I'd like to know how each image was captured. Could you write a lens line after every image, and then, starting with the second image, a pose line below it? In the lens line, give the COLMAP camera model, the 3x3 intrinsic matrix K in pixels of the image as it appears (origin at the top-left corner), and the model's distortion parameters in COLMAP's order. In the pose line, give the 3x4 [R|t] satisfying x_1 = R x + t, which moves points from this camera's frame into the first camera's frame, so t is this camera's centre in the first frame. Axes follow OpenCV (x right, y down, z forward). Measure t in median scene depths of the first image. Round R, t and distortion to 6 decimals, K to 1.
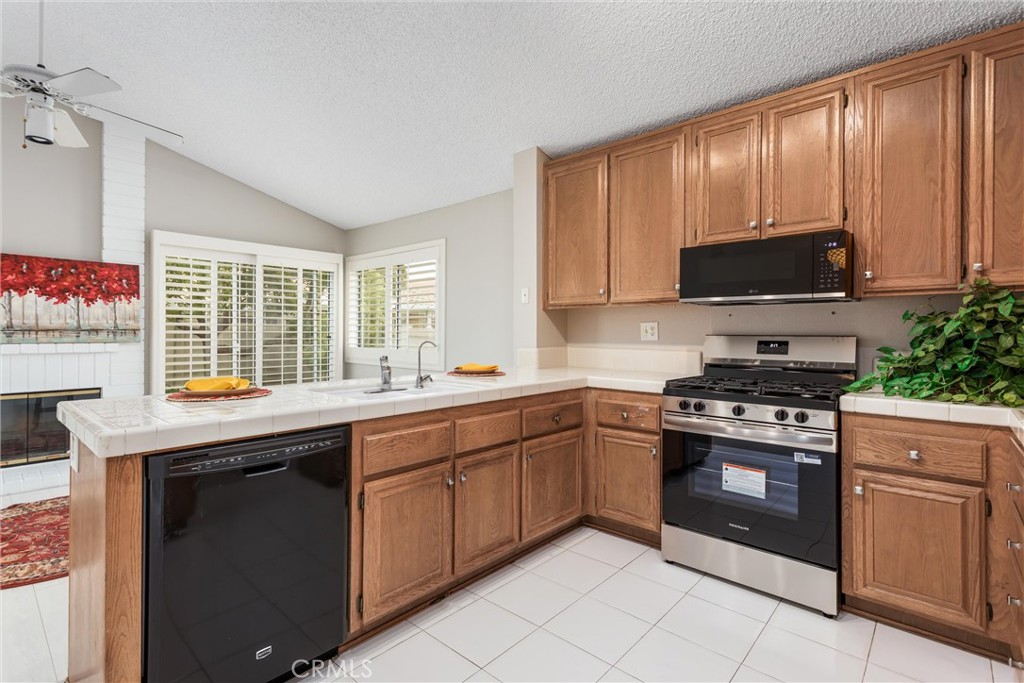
lens RADIAL K [[481.7, 0, 511.2], [0, 481.7, 336.6], [0, 0, 1]] dist [0.016826, -0.001776]
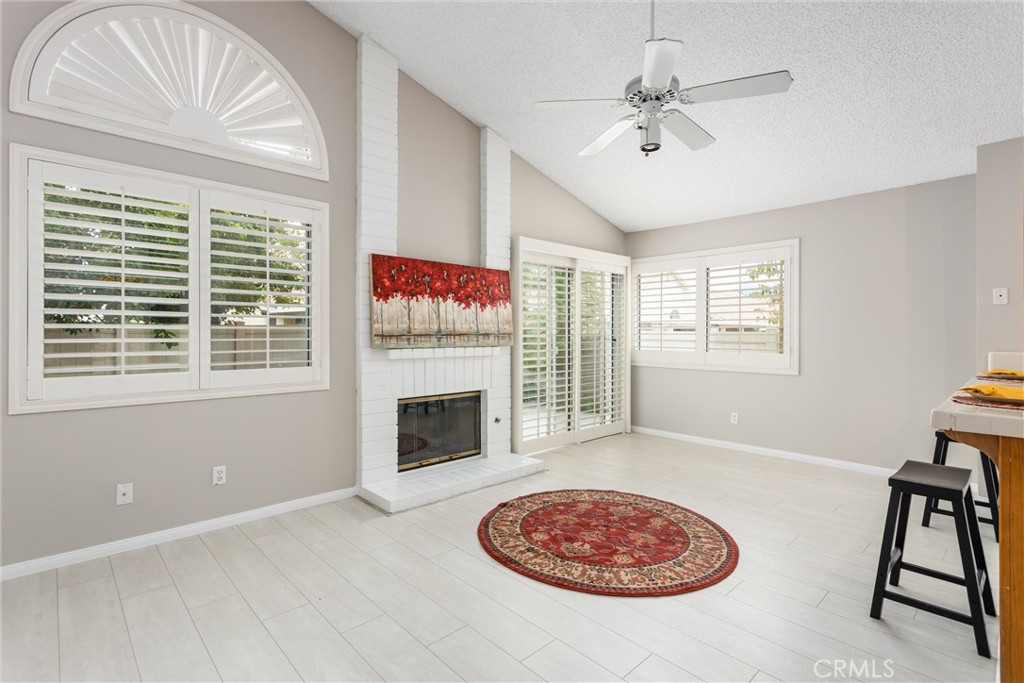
lens RADIAL K [[481.7, 0, 516.1], [0, 481.7, 337.8], [0, 0, 1]] dist [0.016826, -0.001776]
pose [[0.997963, -0.003155, -0.063724, -0.741721], [0.003106, 0.999995, -0.000867, -0.005258], [0.063726, 0.000668, 0.997967, -0.011986]]
